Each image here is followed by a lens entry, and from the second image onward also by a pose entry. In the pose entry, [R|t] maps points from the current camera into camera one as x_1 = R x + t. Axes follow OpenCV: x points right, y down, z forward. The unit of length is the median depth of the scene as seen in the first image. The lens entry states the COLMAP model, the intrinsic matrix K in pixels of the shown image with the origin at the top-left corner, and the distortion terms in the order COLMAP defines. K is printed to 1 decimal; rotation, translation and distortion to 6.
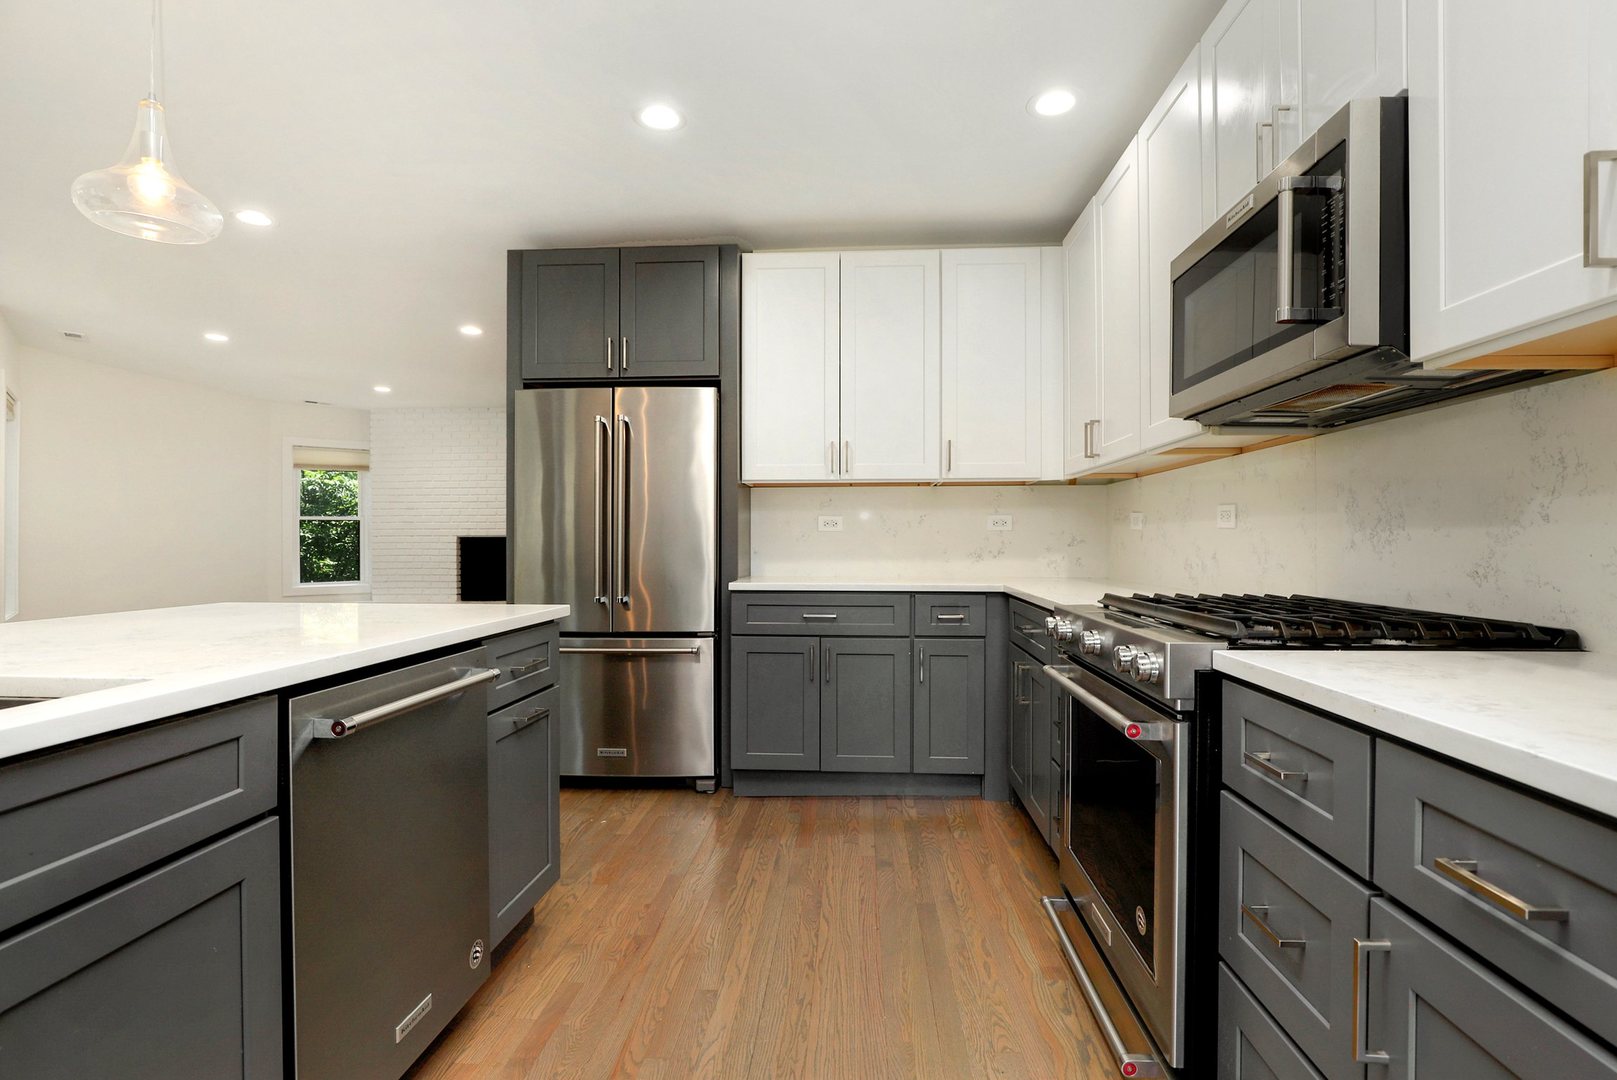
lens RADIAL K [[772.5, 0, 808.5], [0, 772.5, 540.0], [0, 0, 1]] dist [-0.010963, 0.000013]
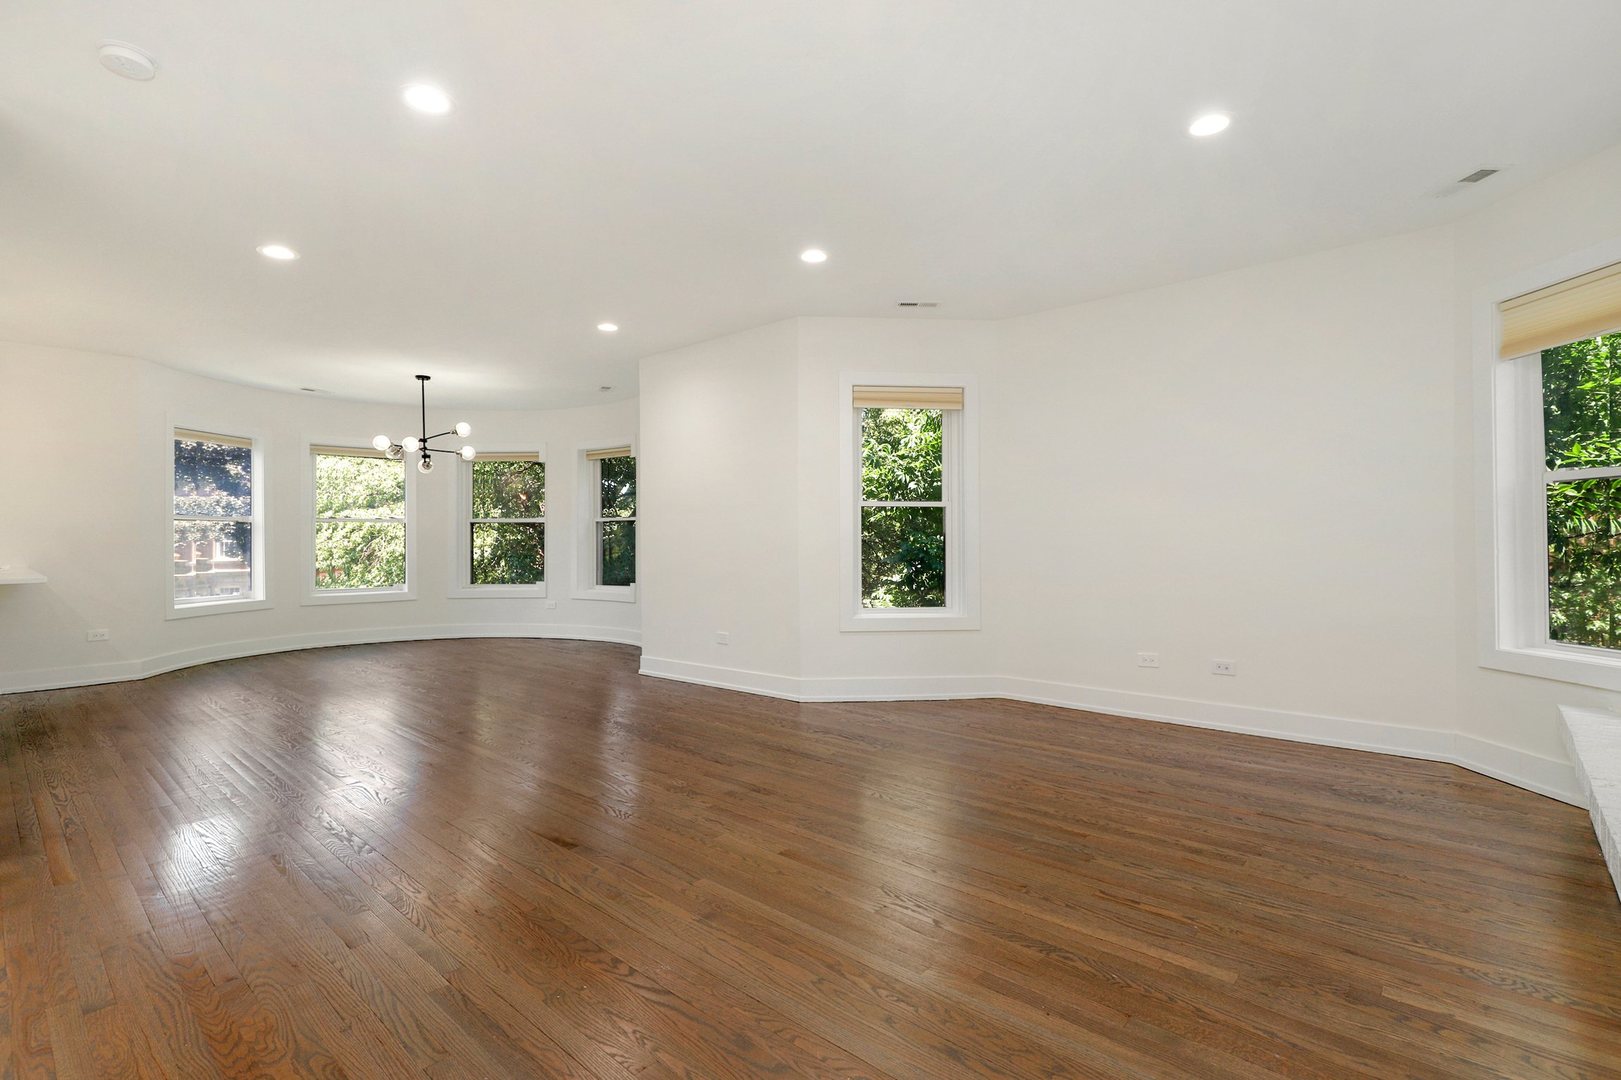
lens RADIAL K [[754.5, 0, 824.4], [0, 754.5, 542.9], [0, 0, 1]] dist [-0.025957, 0.005704]
pose [[-0.603696, 0.001971, -0.797212, -0.157303], [0.002479, 0.999997, 0.000596, 0.004359], [0.797211, -0.001617, -0.603699, 1.067847]]
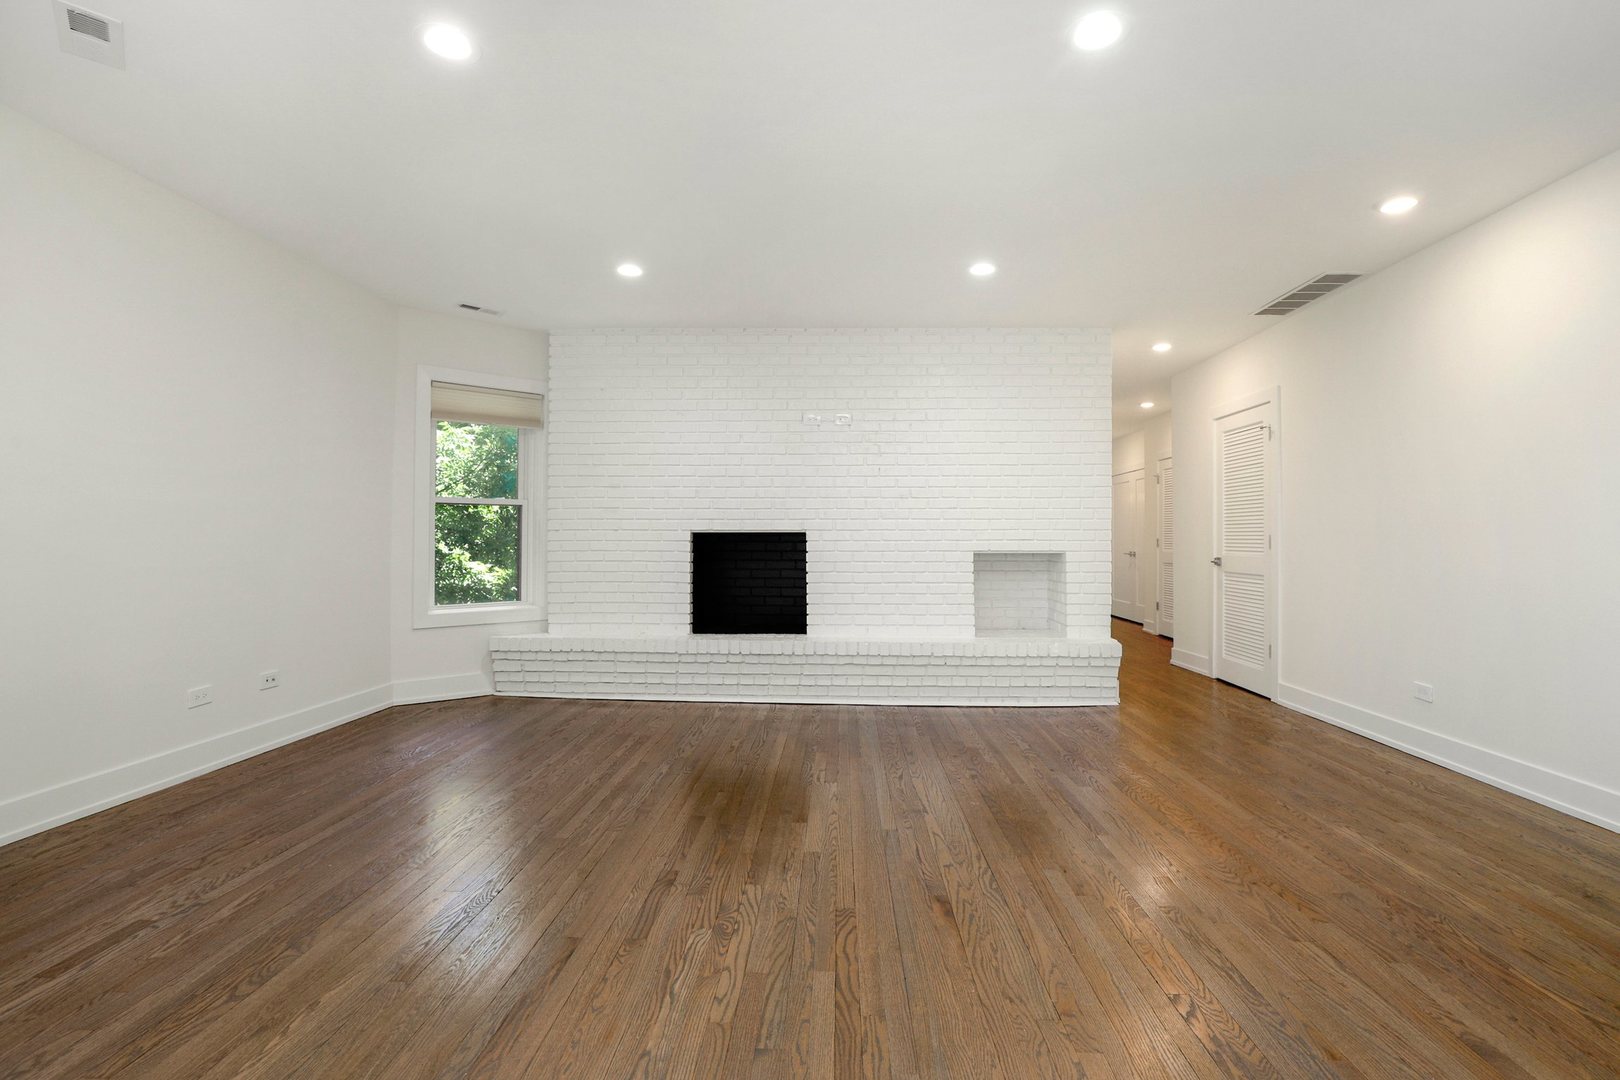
lens RADIAL K [[758.8, 0, 818.3], [0, 758.8, 530.7], [0, 0, 1]] dist [-0.019138, 0.000017]
pose [[0.999276, 0.002554, 0.037958, -0.435181], [-0.002032, 0.999903, -0.013768, 0.003808], [-0.037990, 0.013680, 0.999184, 0.439657]]
